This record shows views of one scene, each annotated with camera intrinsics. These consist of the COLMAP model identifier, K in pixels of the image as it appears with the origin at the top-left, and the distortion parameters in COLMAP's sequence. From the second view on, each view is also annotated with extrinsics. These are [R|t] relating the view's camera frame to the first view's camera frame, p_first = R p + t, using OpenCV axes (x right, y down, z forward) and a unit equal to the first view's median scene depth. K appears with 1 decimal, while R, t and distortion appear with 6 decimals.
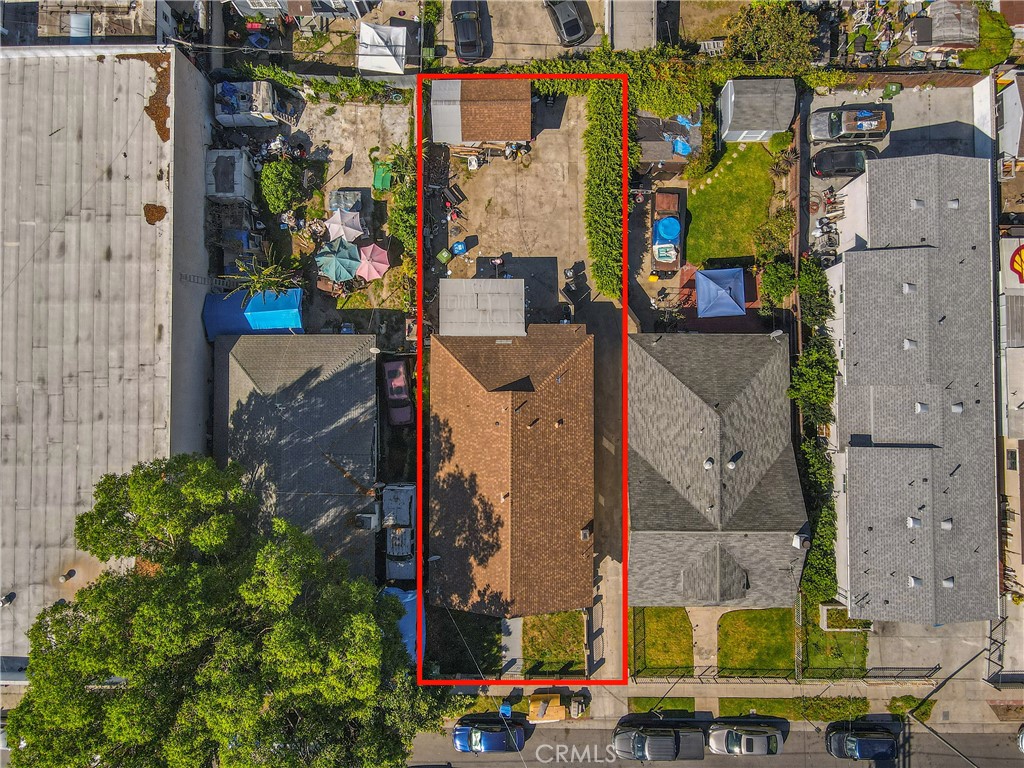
lens RADIAL K [[749.9, 0, 509.4], [0, 749.9, 382.0], [0, 0, 1]] dist [0.013132, 0.005259]
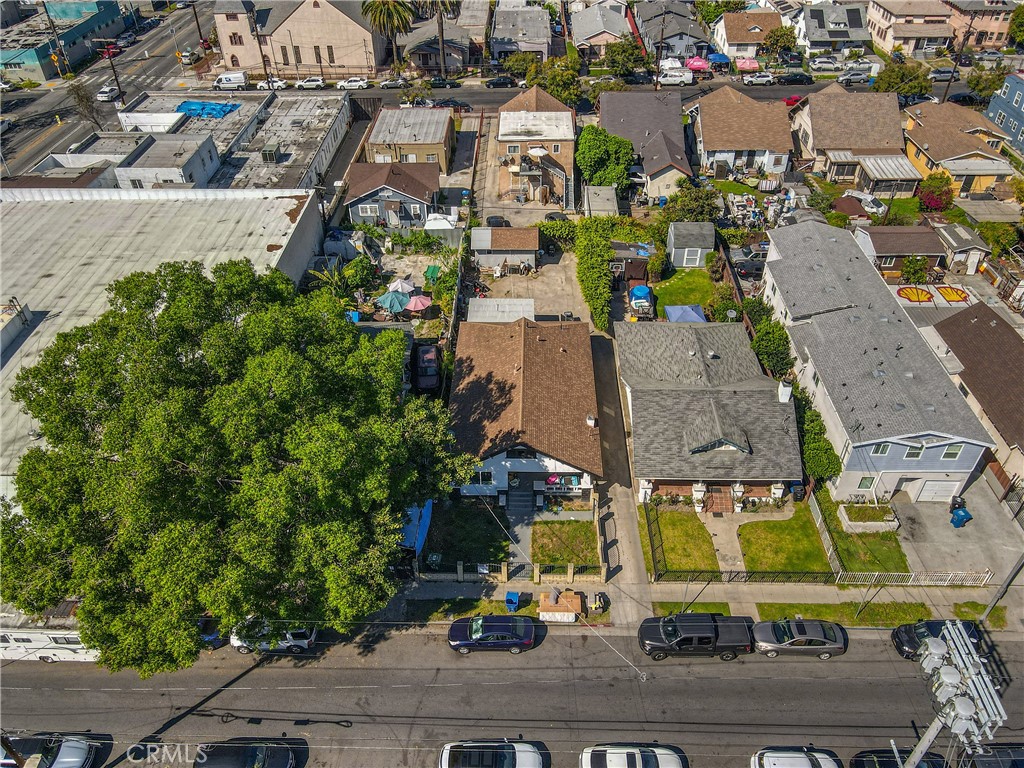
lens RADIAL K [[749.9, 0, 509.3], [0, 749.9, 384.3], [0, 0, 1]] dist [0.013132, 0.005259]
pose [[0.999663, 0.022393, -0.013143, -0.002881], [-0.024672, 0.661481, -0.749556, 0.917280], [-0.008091, 0.749628, 0.661810, 0.232733]]
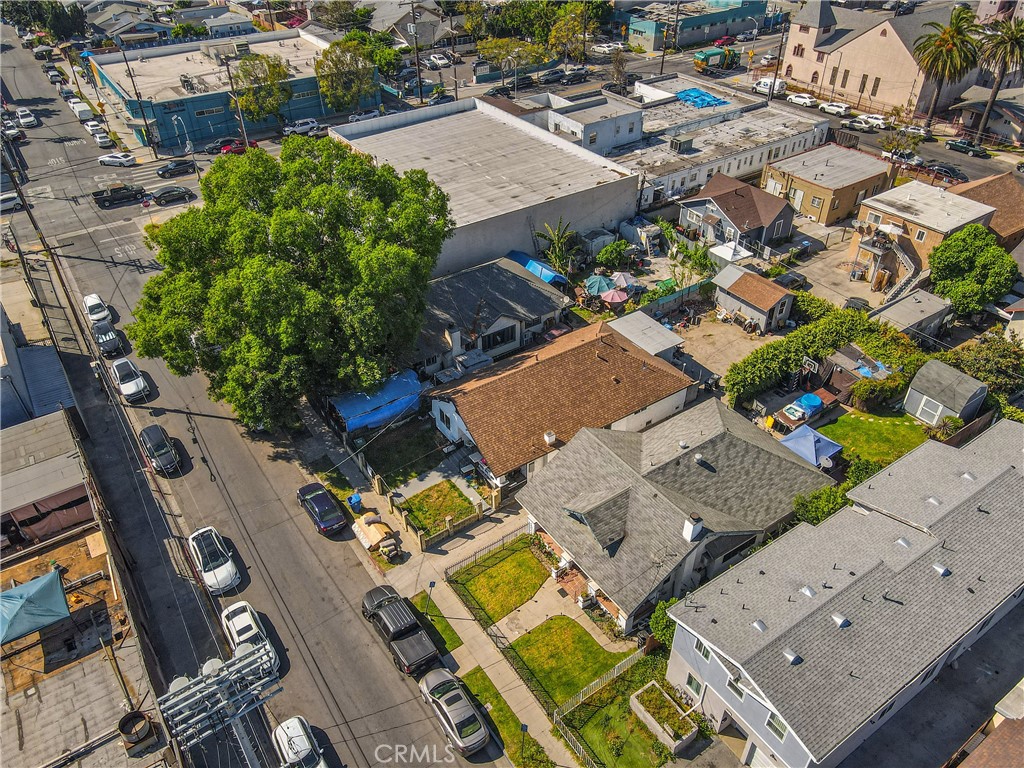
lens RADIAL K [[749.9, 0, 508.6], [0, 749.9, 381.5], [0, 0, 1]] dist [0.013132, 0.005259]
pose [[0.559908, 0.513501, -0.650246, 0.665833], [-0.828037, 0.374520, -0.417239, 0.617634], [0.029277, 0.772044, 0.634895, 0.254051]]
